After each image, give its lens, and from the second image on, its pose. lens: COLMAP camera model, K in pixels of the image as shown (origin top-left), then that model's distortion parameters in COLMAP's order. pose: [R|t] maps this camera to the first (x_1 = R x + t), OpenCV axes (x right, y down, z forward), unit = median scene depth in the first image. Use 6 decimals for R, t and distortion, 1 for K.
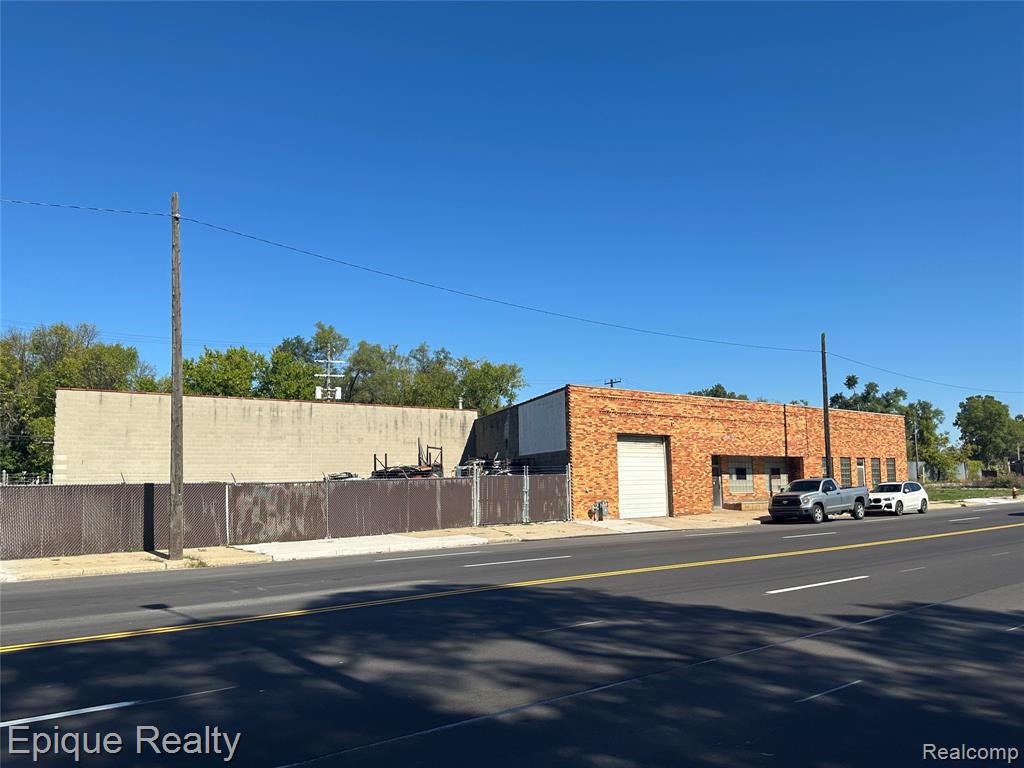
lens RADIAL K [[799.0, 0, 512.0], [0, 799.0, 384.0], [0, 0, 1]] dist [0.144180, -0.244497]
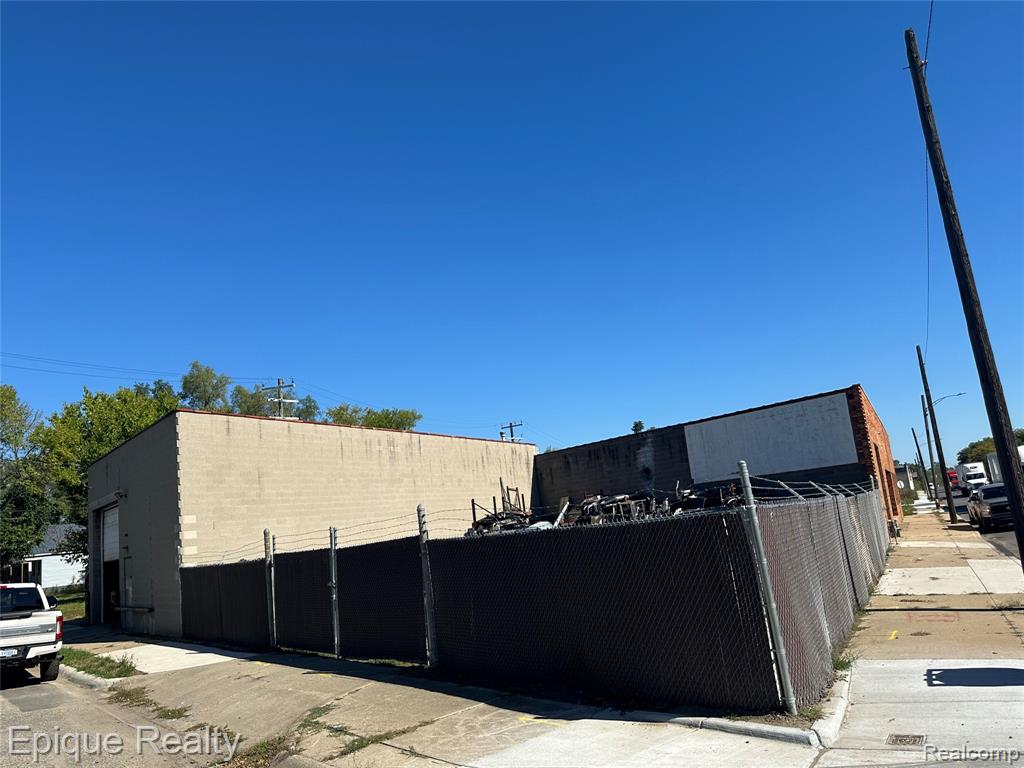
lens RADIAL K [[778.3, 0, 512.0], [0, 778.3, 384.0], [0, 0, 1]] dist [0.139919, -0.177227]
pose [[0.924847, -0.013623, 0.380094, -0.503041], [0.045676, 0.996104, -0.075436, 0.039919], [-0.377586, 0.087128, 0.921866, 0.306372]]
